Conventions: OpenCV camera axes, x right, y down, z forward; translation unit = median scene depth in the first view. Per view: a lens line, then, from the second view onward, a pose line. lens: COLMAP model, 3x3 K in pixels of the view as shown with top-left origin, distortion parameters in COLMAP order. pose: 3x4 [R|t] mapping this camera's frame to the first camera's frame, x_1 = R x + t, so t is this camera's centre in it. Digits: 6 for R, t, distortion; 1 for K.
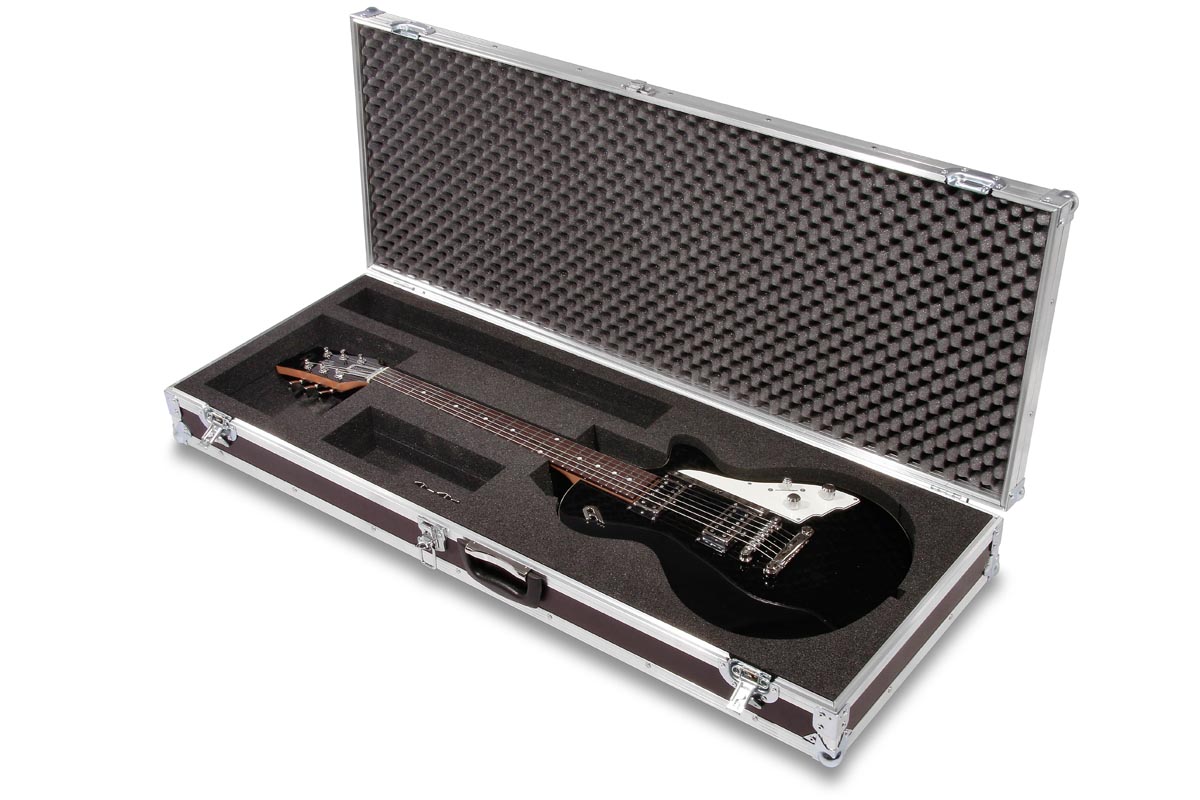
lens RADIAL K [[1651.9, 0, 605.2], [0, 1651.9, 402.4], [0, 0, 1]] dist [0.019502, 0.000000]
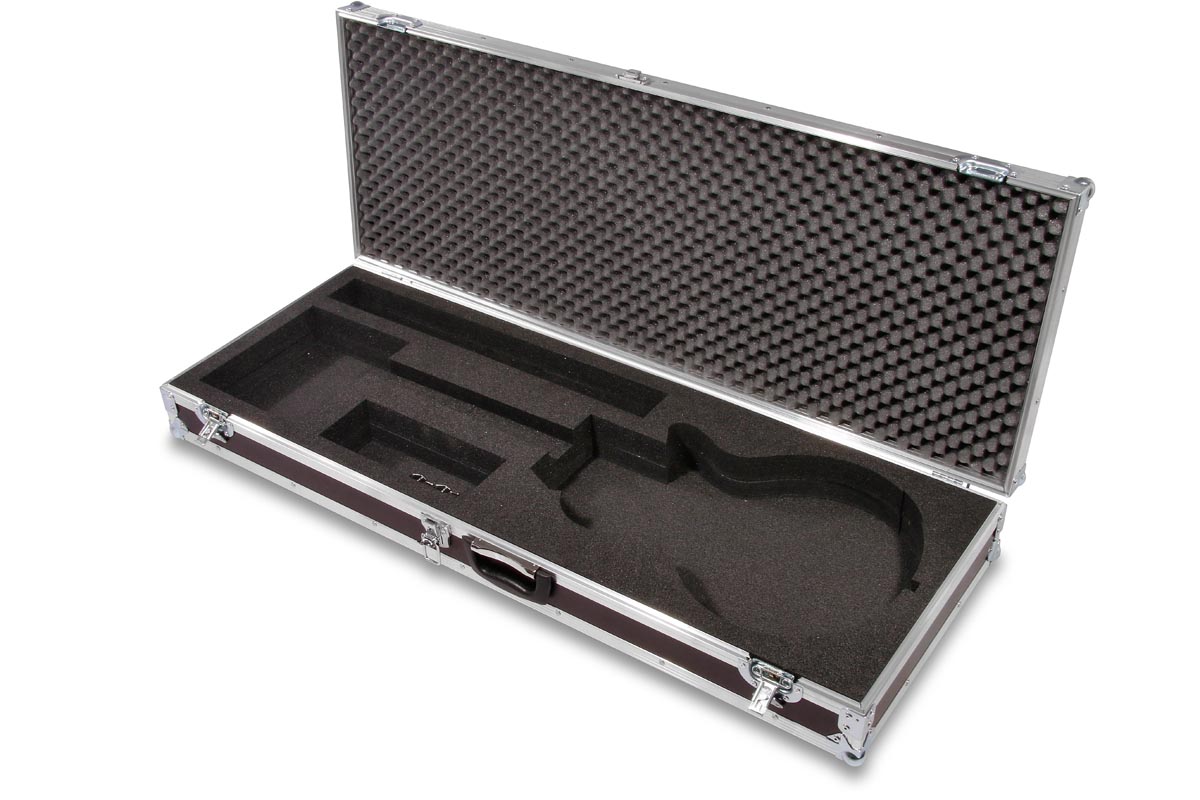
lens RADIAL K [[1457.5, 0, 595.1], [0, 1457.5, 399.9], [0, 0, 1]] dist [-0.037925, 0.000000]
pose [[0.999133, -0.017946, 0.037575, -0.037308], [0.016963, 0.999509, 0.026328, -0.018535], [-0.038029, -0.025667, 0.998947, 0.114395]]
